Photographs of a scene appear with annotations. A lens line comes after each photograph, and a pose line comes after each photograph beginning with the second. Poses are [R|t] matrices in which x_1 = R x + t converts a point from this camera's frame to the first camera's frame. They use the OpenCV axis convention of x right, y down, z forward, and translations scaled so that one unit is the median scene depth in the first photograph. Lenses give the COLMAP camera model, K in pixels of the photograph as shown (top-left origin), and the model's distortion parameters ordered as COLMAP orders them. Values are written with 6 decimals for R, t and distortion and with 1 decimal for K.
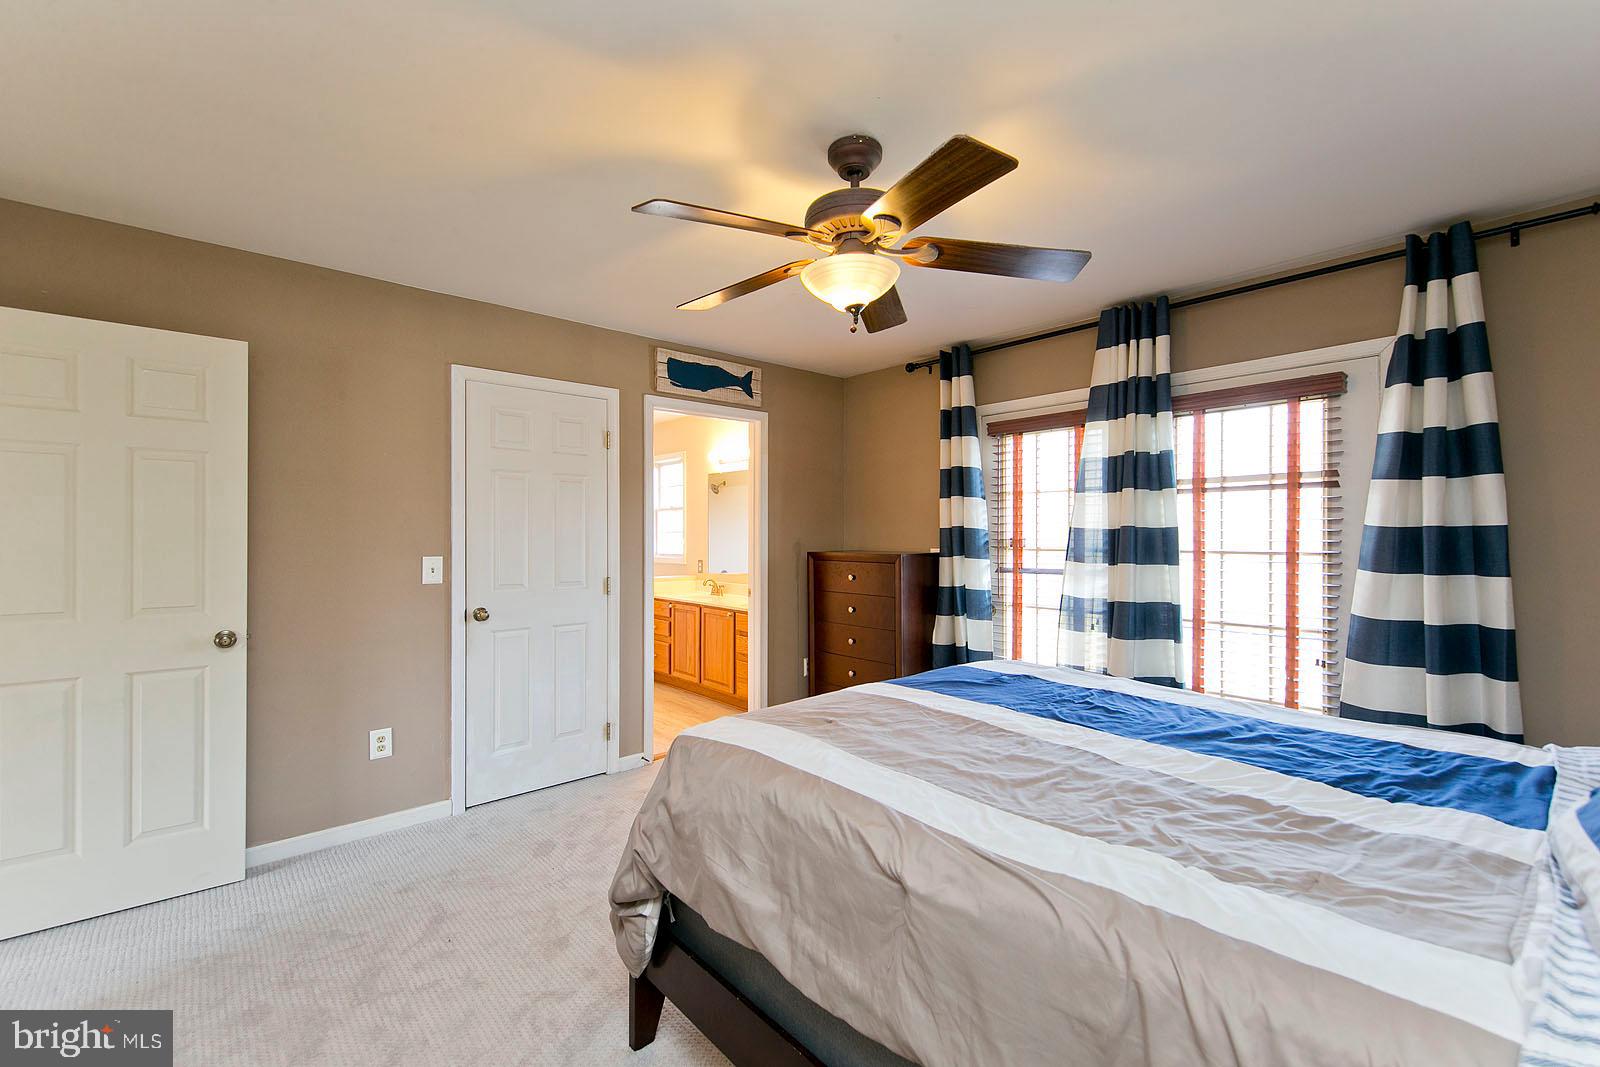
lens RADIAL K [[687.8, 0, 805.2], [0, 687.8, 535.7], [0, 0, 1]] dist [0.016216, -0.005532]
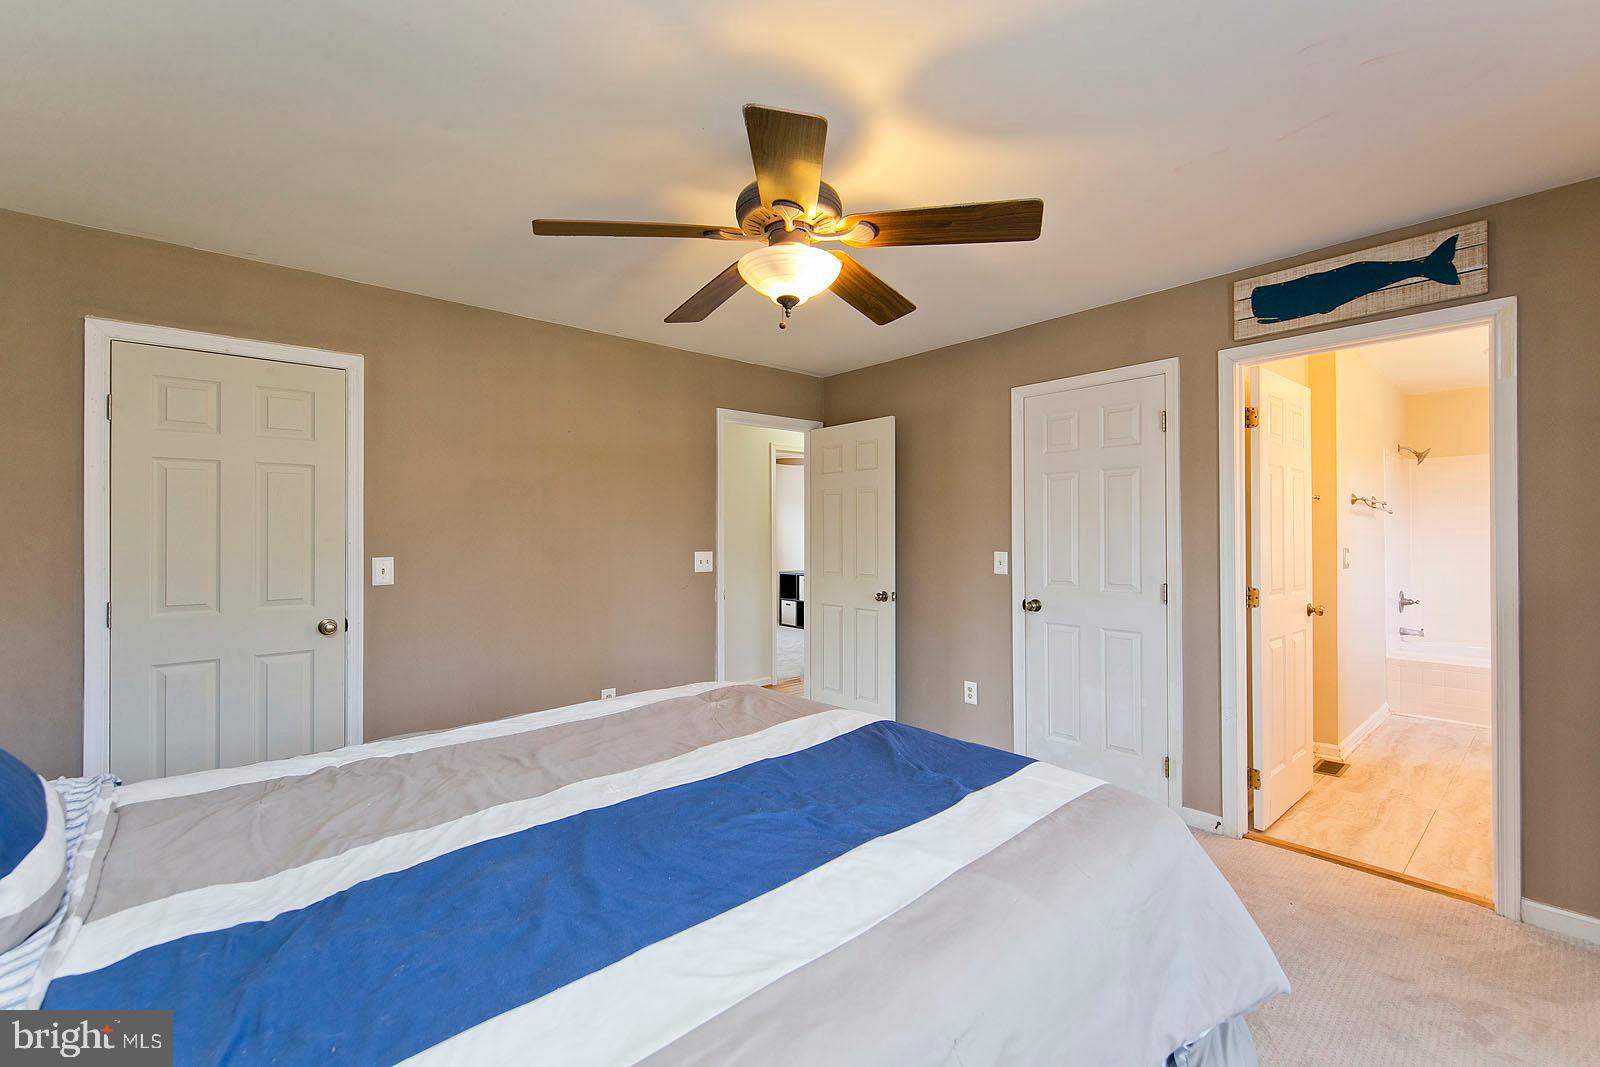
lens RADIAL K [[687.8, 0, 798.5], [0, 687.8, 531.1], [0, 0, 1]] dist [0.016216, -0.005532]
pose [[-0.021785, 0.000031, -0.999763, 0.564989], [0.002669, 0.999996, -0.000028, -0.005771], [0.999759, -0.002669, -0.021785, 0.565215]]
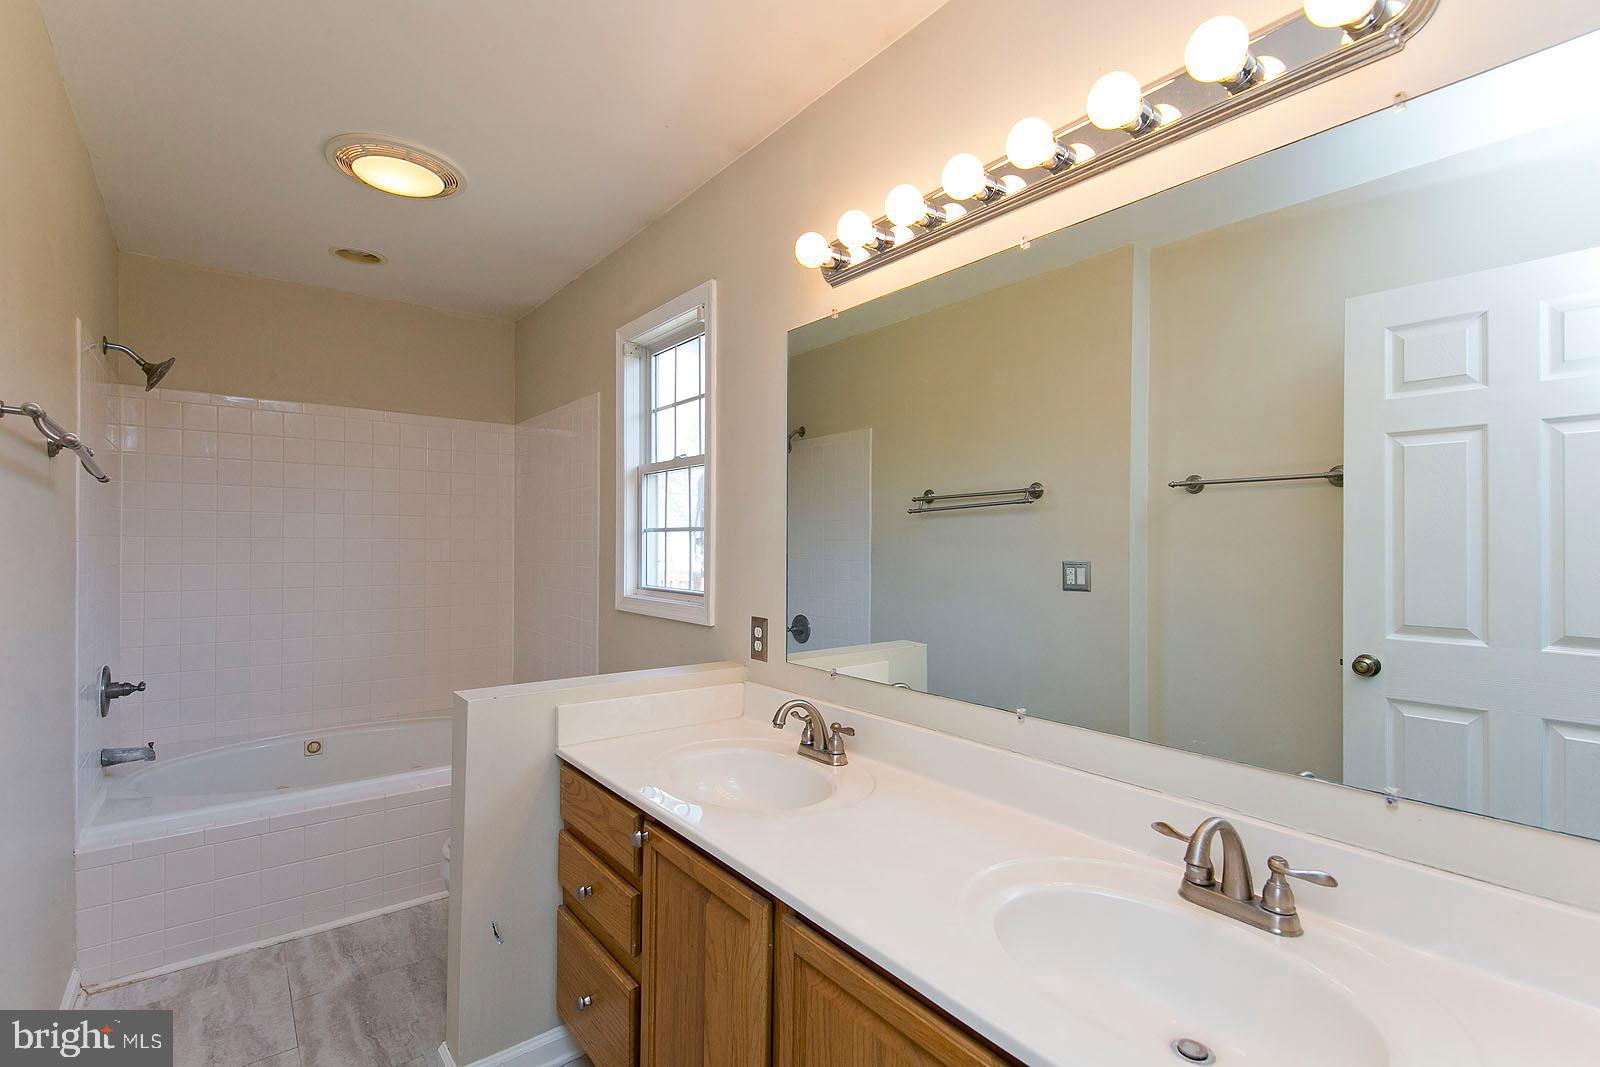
lens RADIAL K [[725.7, 0, 798.1], [0, 725.7, 540.1], [0, 0, 1]] dist [0.003544, 0.000089]
pose [[0.997946, 0.006684, -0.063717, -0.188821], [-0.007157, 0.999948, -0.007204, 0.003685], [0.063665, 0.007645, 0.997942, 1.127136]]
